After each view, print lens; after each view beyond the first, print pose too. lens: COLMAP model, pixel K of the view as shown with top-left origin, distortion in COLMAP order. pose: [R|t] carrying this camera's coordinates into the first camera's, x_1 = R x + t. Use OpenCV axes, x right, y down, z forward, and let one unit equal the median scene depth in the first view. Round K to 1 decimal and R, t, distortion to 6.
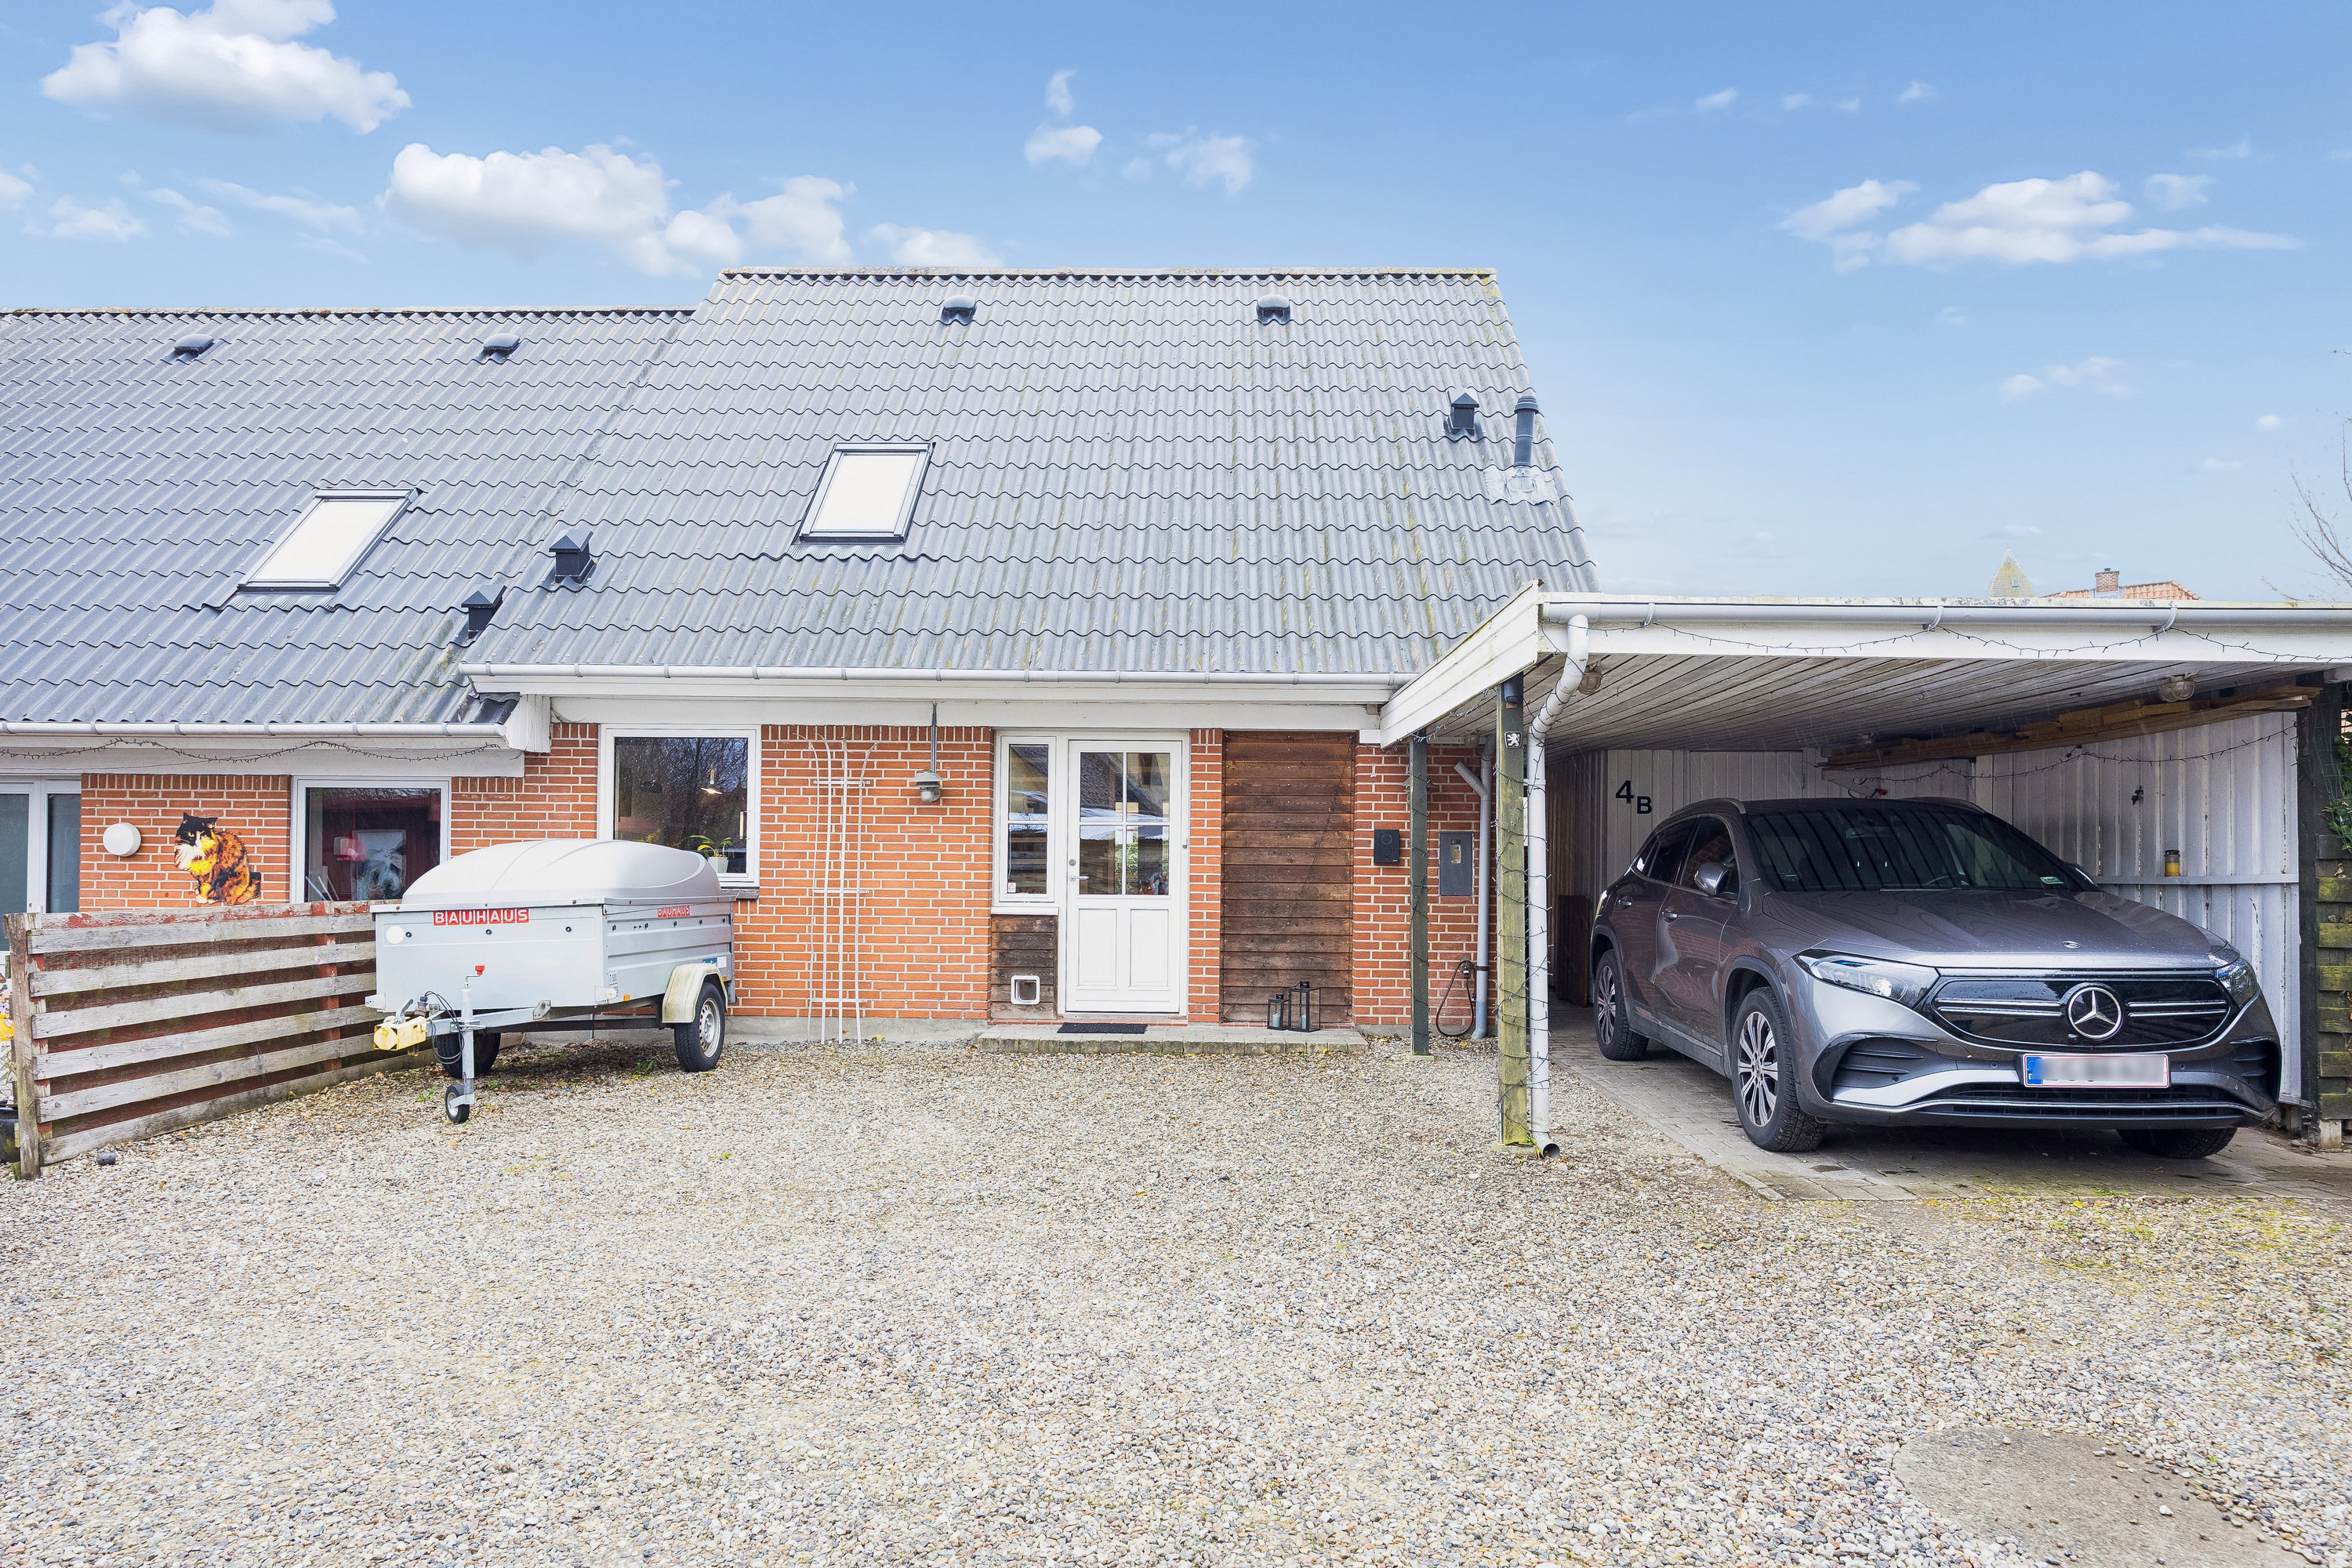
lens RADIAL K [[1242.3, 0, 1172.8], [0, 1242.3, 867.6], [0, 0, 1]] dist [0.006242, 0.000852]
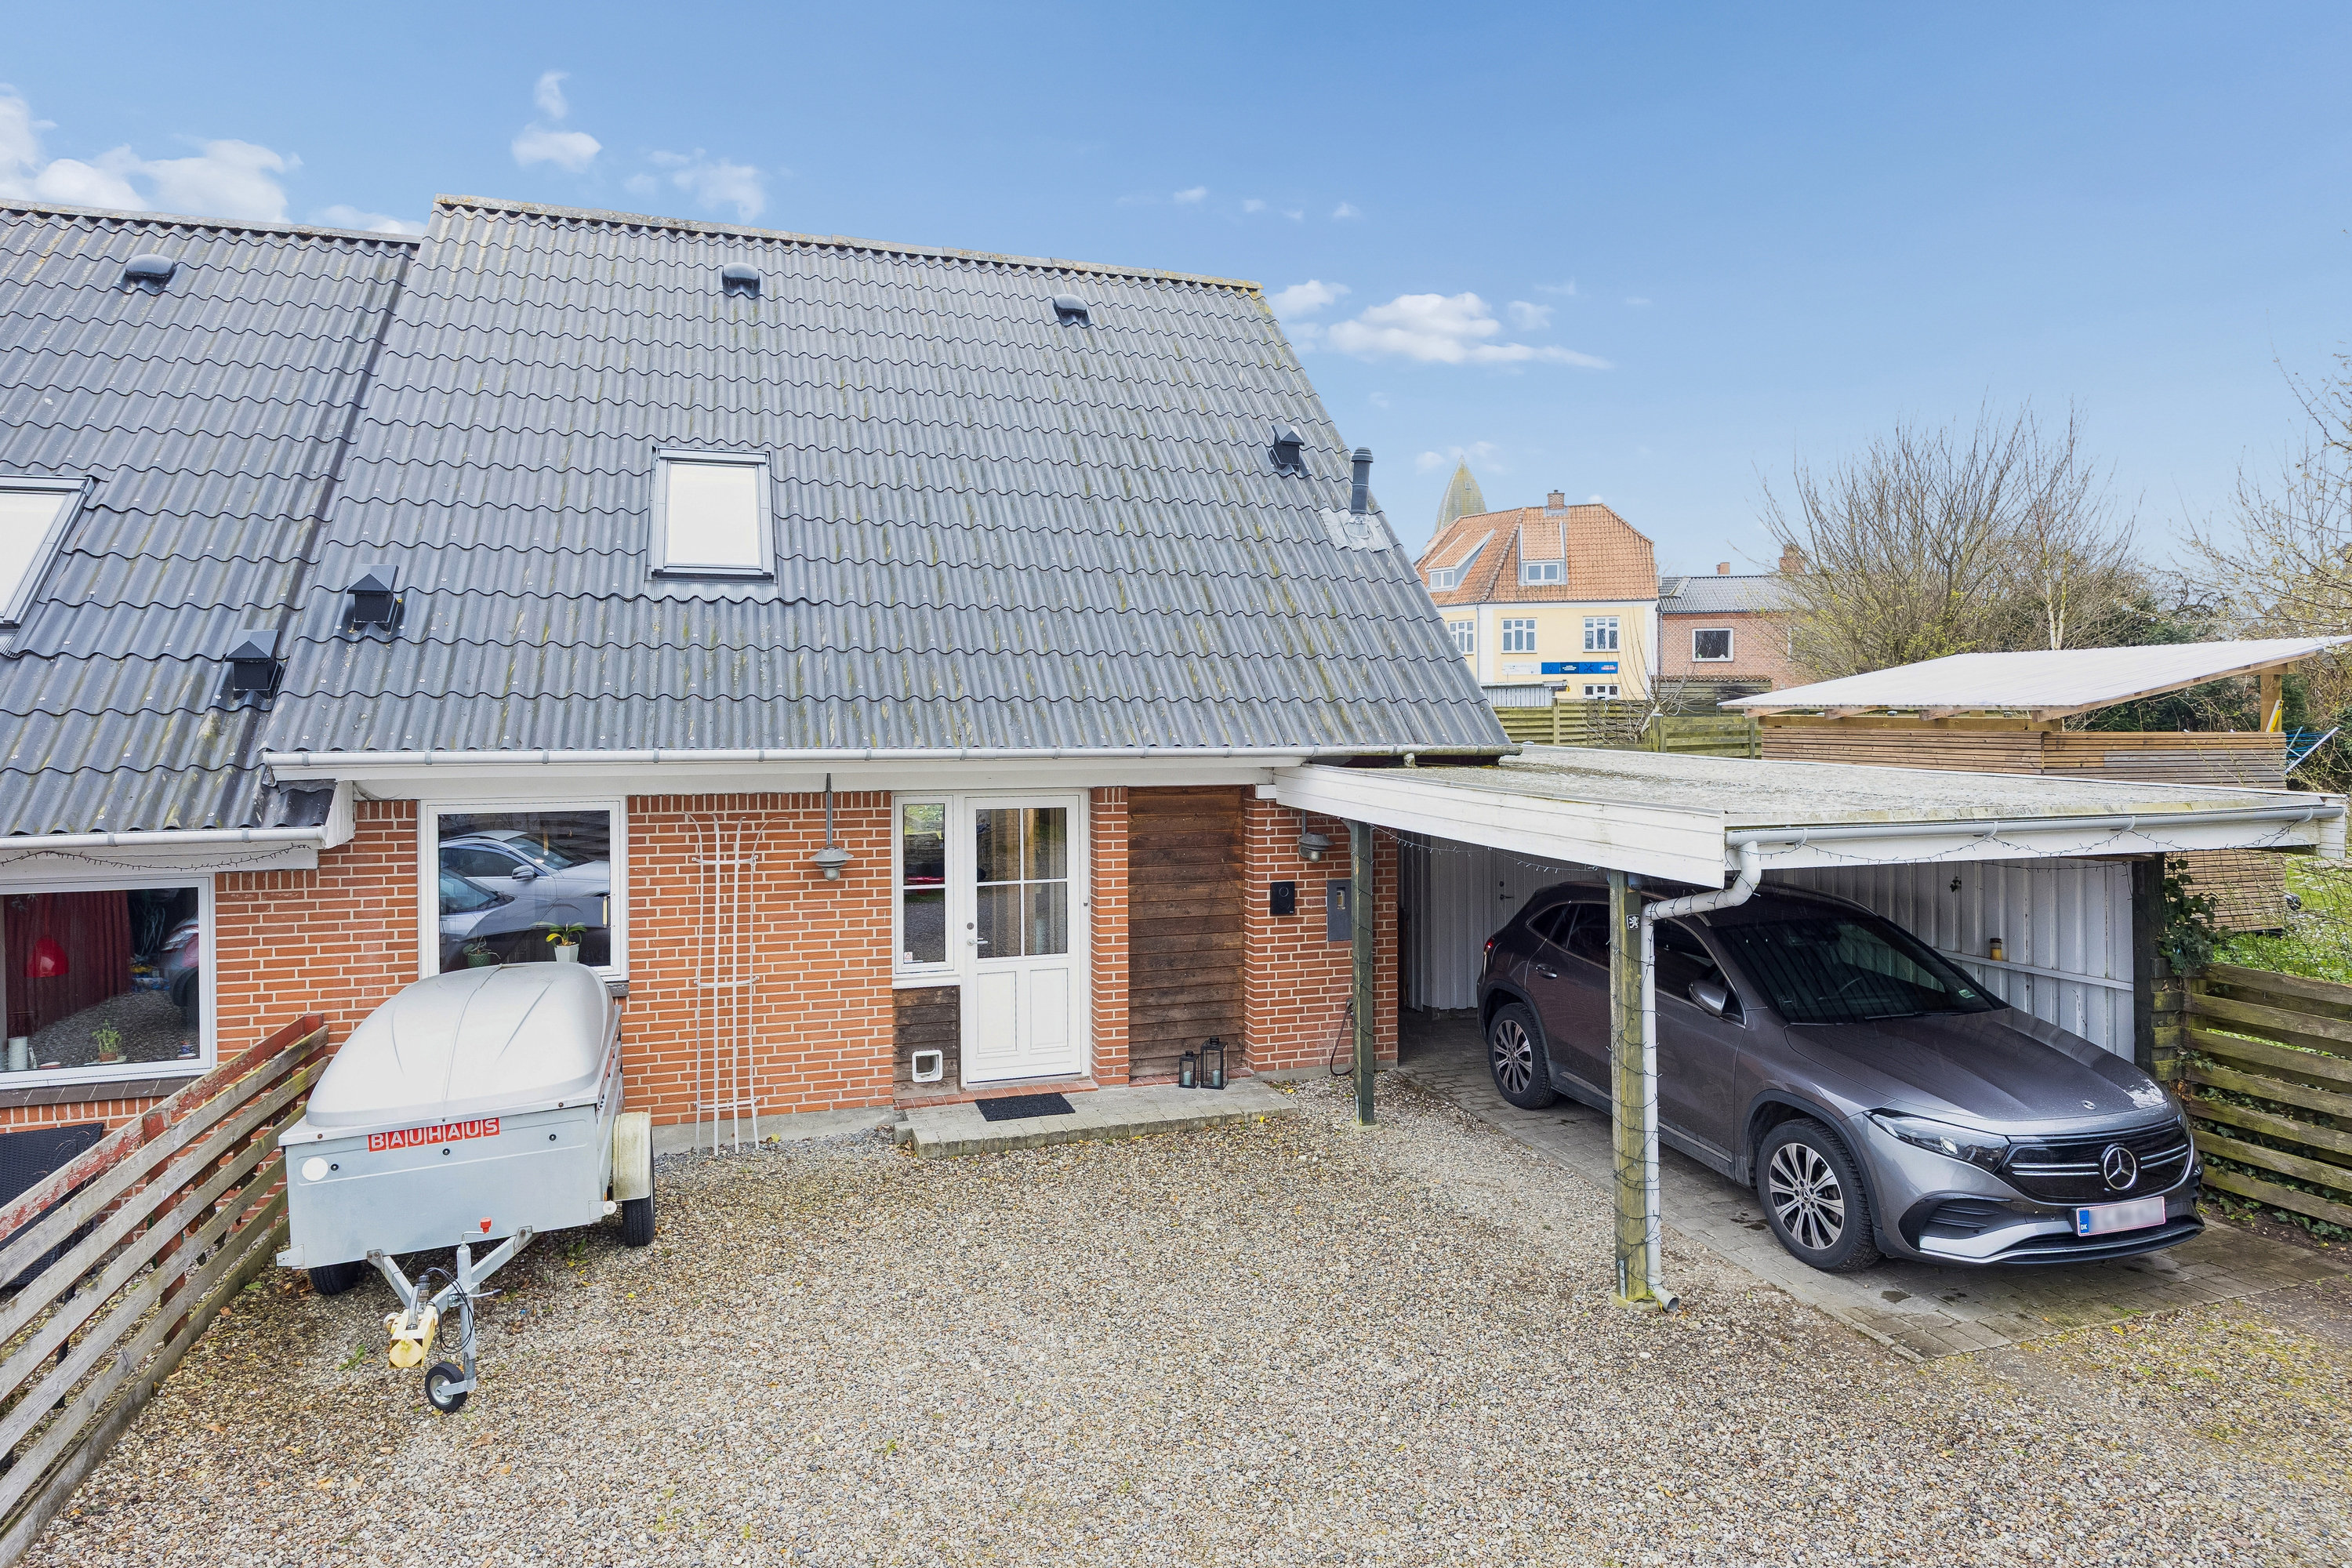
lens RADIAL K [[1217.5, 0, 1185.4], [0, 1217.5, 796.2], [0, 0, 1]] dist [0.000597, -0.000573]
pose [[0.953175, -0.018260, 0.301868, -0.212651], [0.013465, 0.999748, 0.017957, -0.123279], [-0.302120, -0.013051, 0.953181, 0.064381]]
